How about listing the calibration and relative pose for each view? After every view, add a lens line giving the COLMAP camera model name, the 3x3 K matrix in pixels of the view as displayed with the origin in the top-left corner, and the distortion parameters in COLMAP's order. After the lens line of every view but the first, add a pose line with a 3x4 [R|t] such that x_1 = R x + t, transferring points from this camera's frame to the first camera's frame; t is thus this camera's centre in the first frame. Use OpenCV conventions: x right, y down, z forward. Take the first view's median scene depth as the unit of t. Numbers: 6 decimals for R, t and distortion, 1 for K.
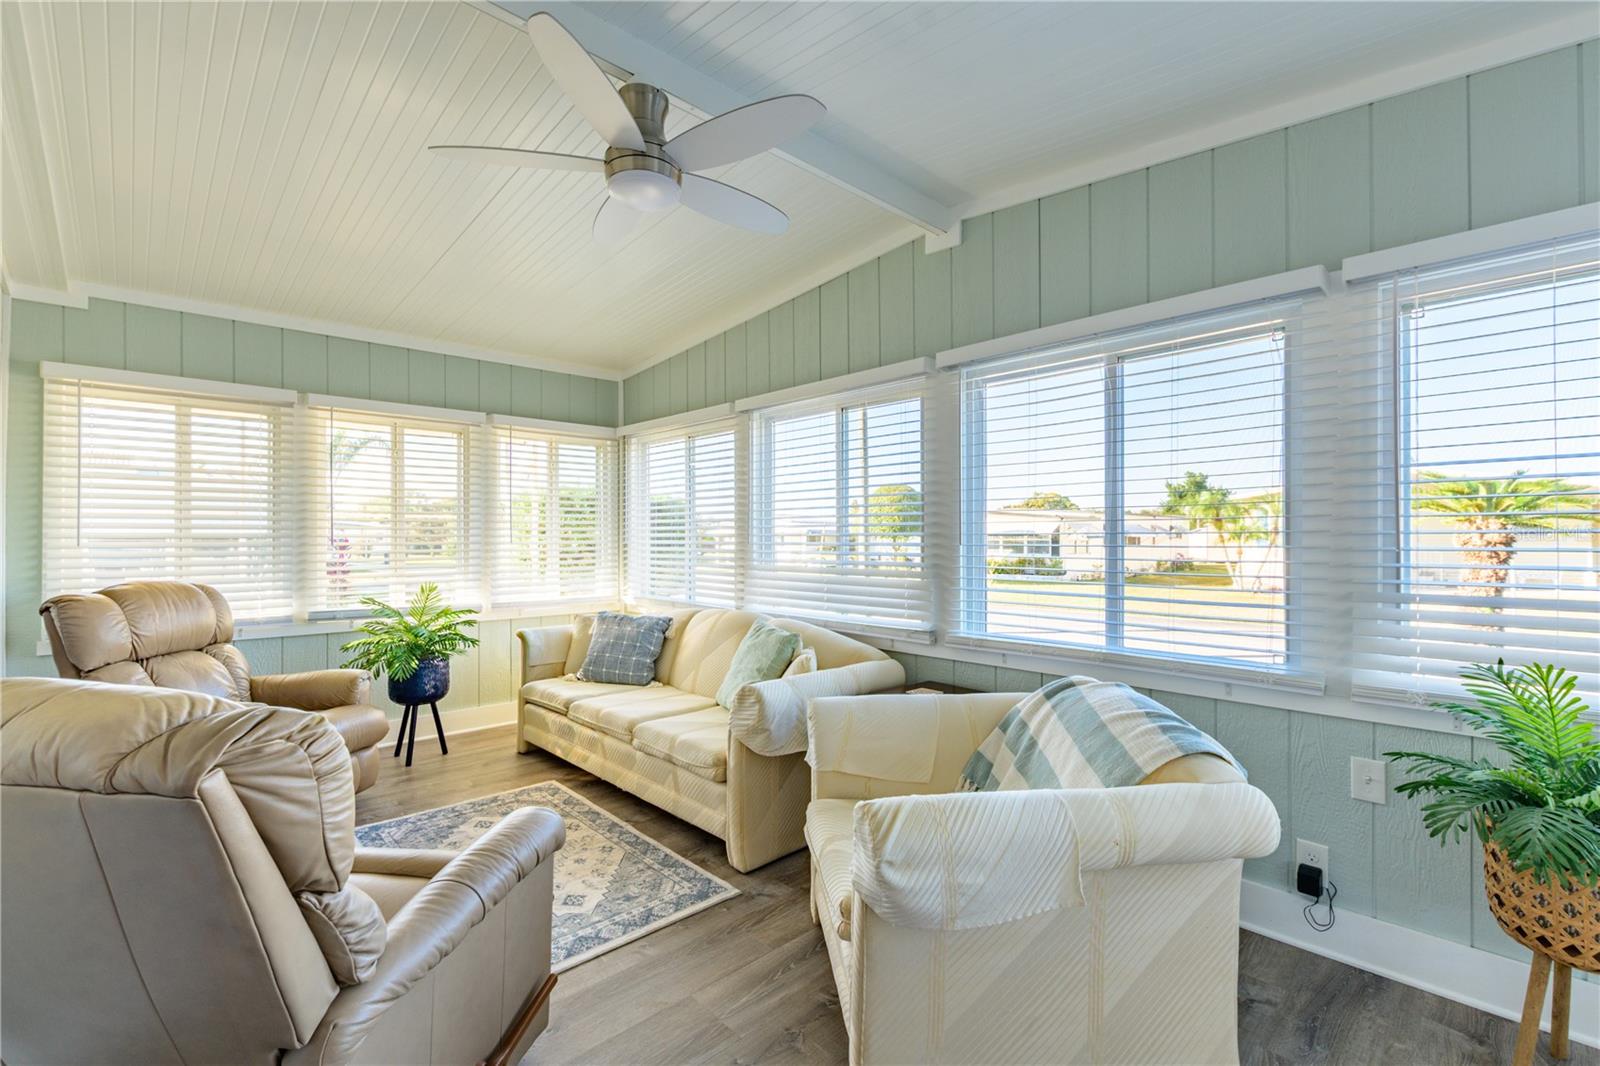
lens RADIAL K [[698.5, 0, 803.4], [0, 698.5, 536.2], [0, 0, 1]] dist [0.001354, -0.000207]
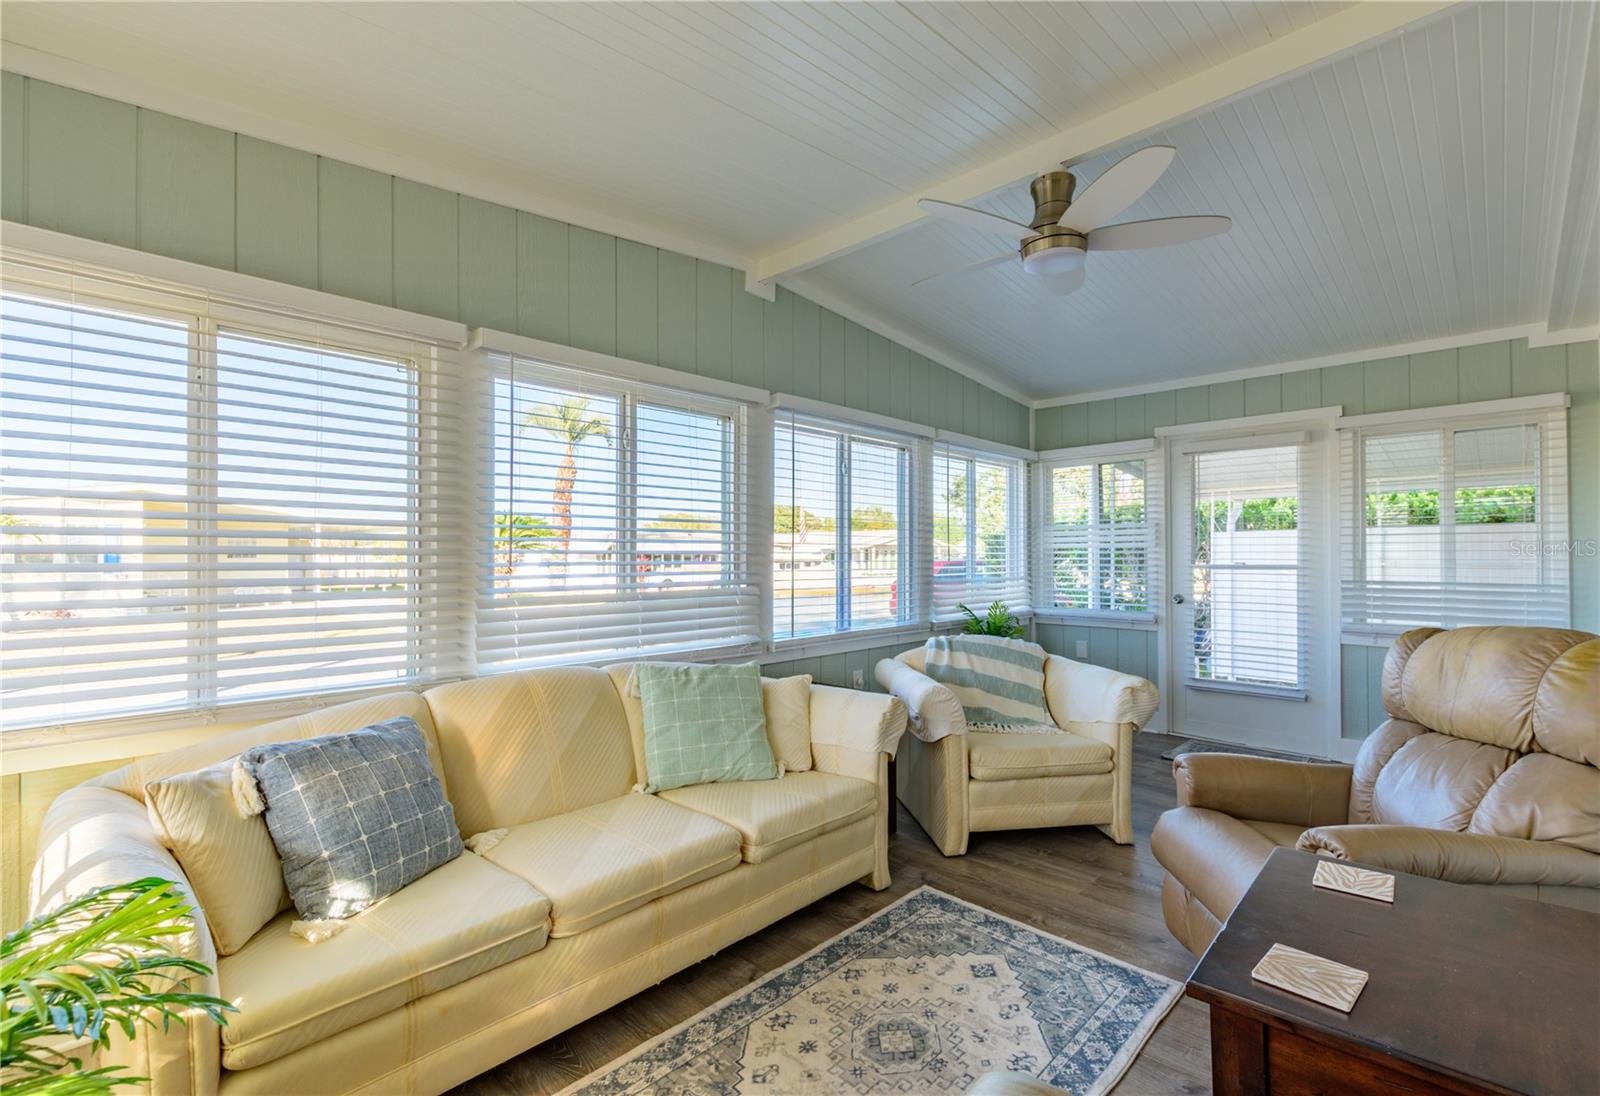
lens RADIAL K [[728.7, 0, 800.0], [0, 728.7, 548.0], [0, 0, 1]] dist [-0.000572, -0.000020]
pose [[-0.046518, 0.015526, 0.998797, -1.100458], [0.001997, 0.999879, -0.015450, 0.009066], [-0.998915, 0.001275, -0.046543, 1.136924]]
